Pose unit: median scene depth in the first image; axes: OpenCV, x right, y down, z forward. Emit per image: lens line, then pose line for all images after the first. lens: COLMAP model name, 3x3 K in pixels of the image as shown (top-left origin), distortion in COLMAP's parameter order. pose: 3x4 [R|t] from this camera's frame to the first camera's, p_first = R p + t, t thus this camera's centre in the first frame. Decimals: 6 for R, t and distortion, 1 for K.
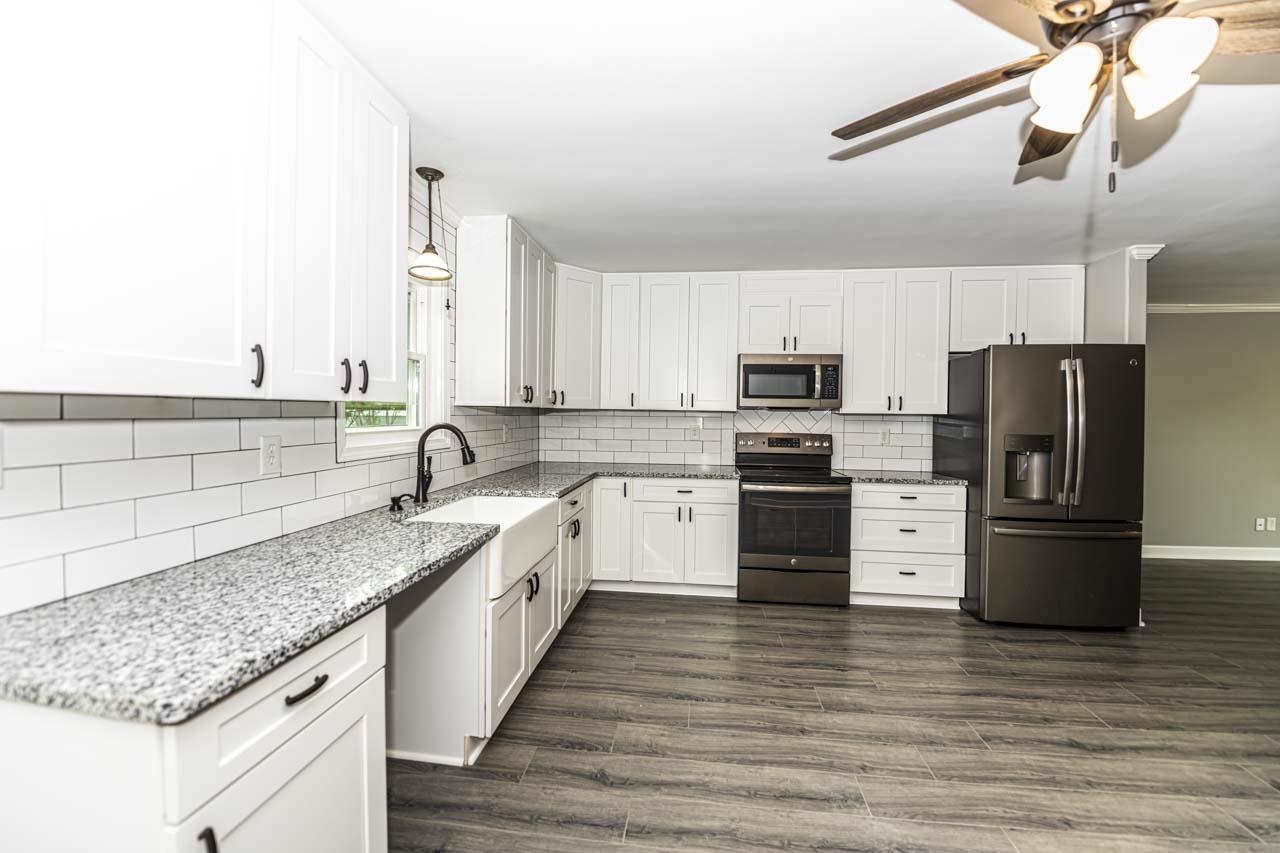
lens RADIAL K [[511.9, 0, 640.6], [0, 511.9, 420.2], [0, 0, 1]] dist [-0.023102, -0.000115]
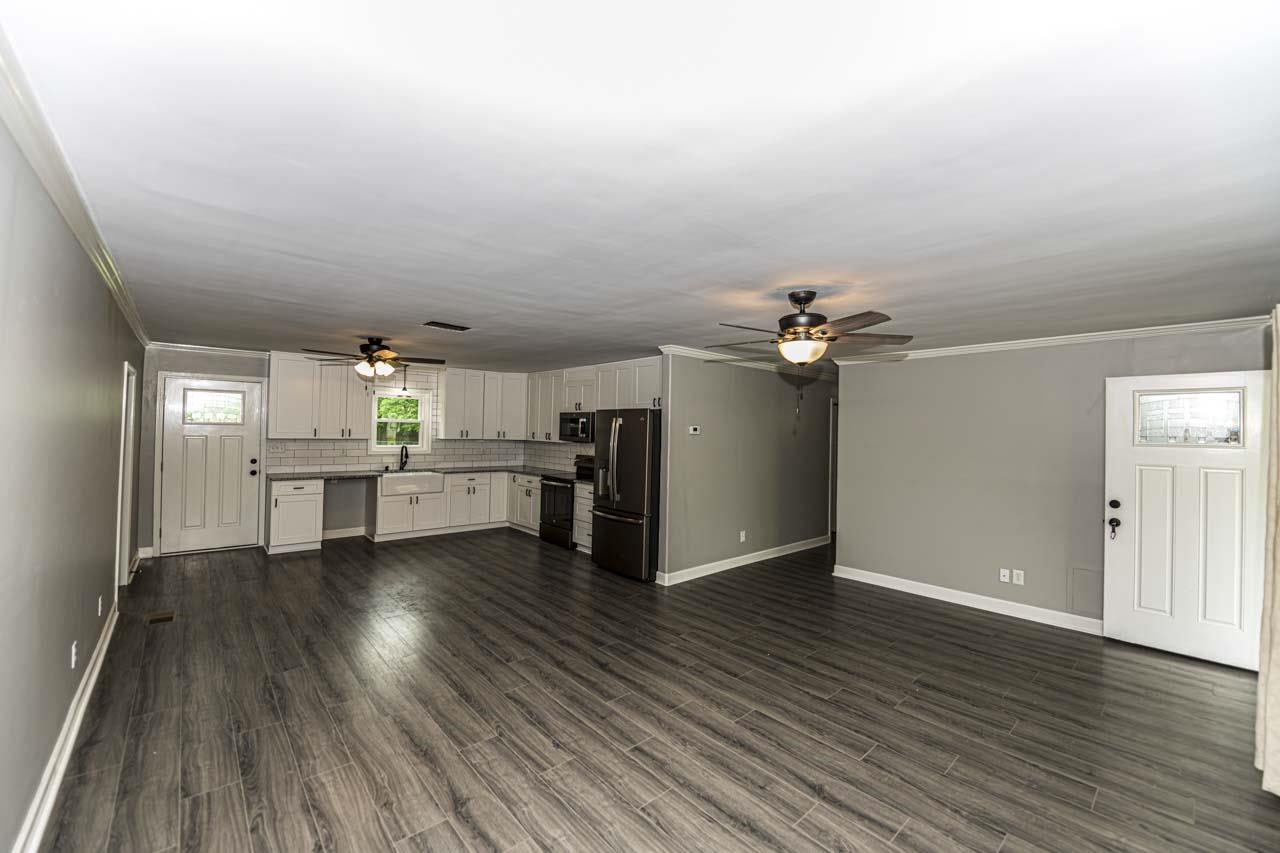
lens RADIAL K [[511.9, 0, 640.6], [0, 511.9, 420.2], [0, 0, 1]] dist [-0.023102, -0.000115]
pose [[0.753106, -0.004443, -0.657884, 1.866638], [-0.023315, 0.999169, -0.033437, -0.049839], [0.657486, 0.040520, 0.752376, -0.265632]]
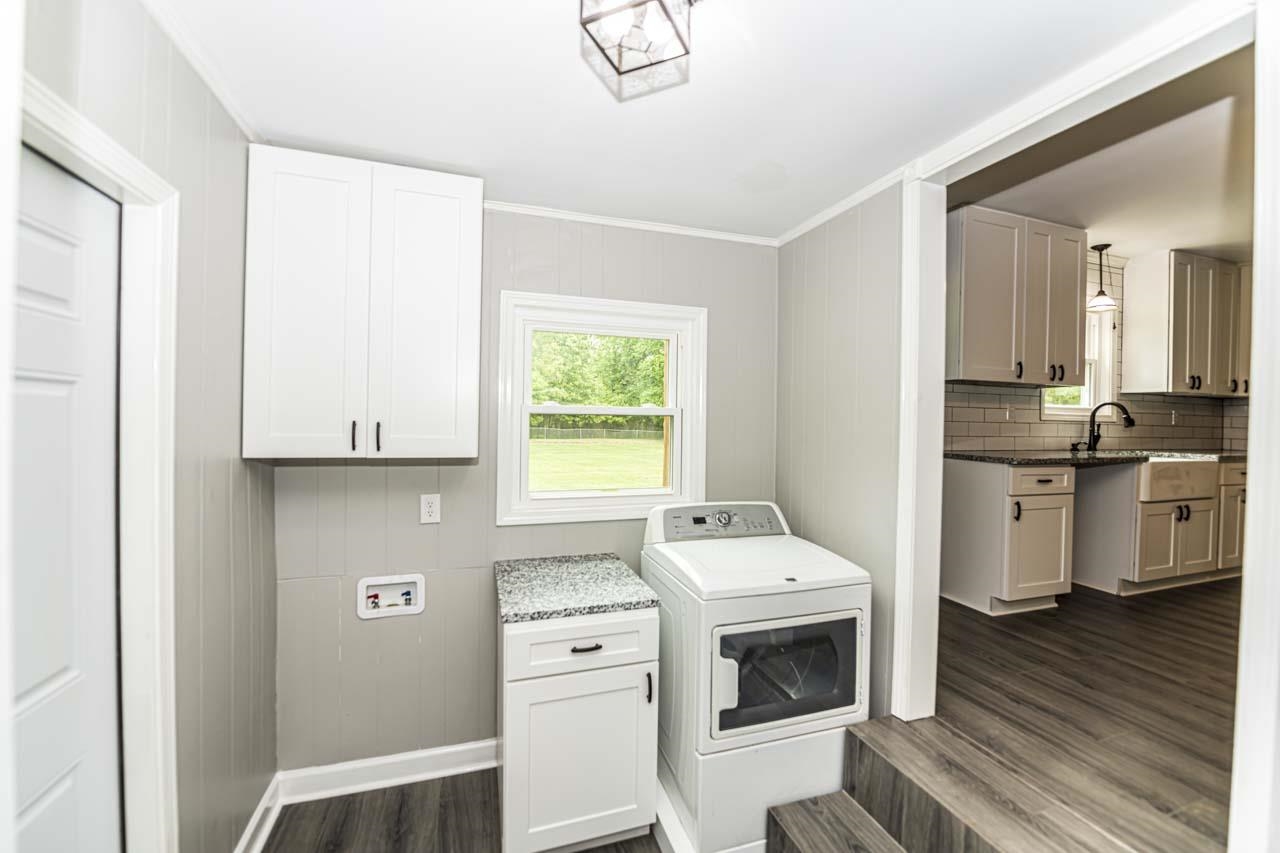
lens RADIAL K [[511.9, 0, 640.6], [0, 511.9, 420.2], [0, 0, 1]] dist [-0.023102, -0.000115]
pose [[0.425234, 0.003641, -0.905076, 0.274125], [-0.028696, 0.999543, -0.009461, 0.082681], [0.904628, 0.029995, 0.425145, -0.665332]]
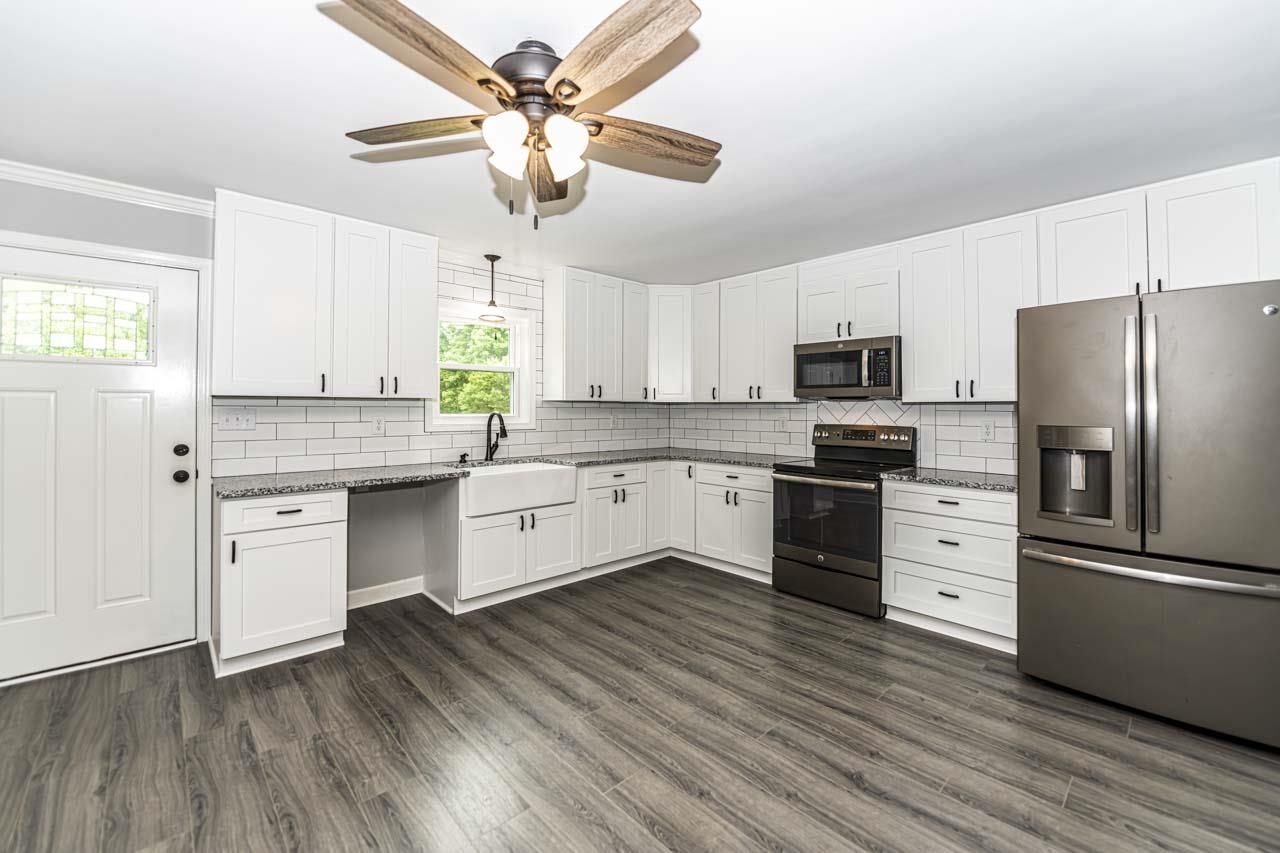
lens RADIAL K [[518.9, 0, 650.7], [0, 518.9, 401.8], [0, 0, 1]] dist [-0.020669, 0.000034]
pose [[0.773631, -0.017361, -0.633399, 0.688122], [-0.003770, 0.999481, -0.031999, 0.017368], [0.633625, 0.027143, 0.773164, 0.042132]]
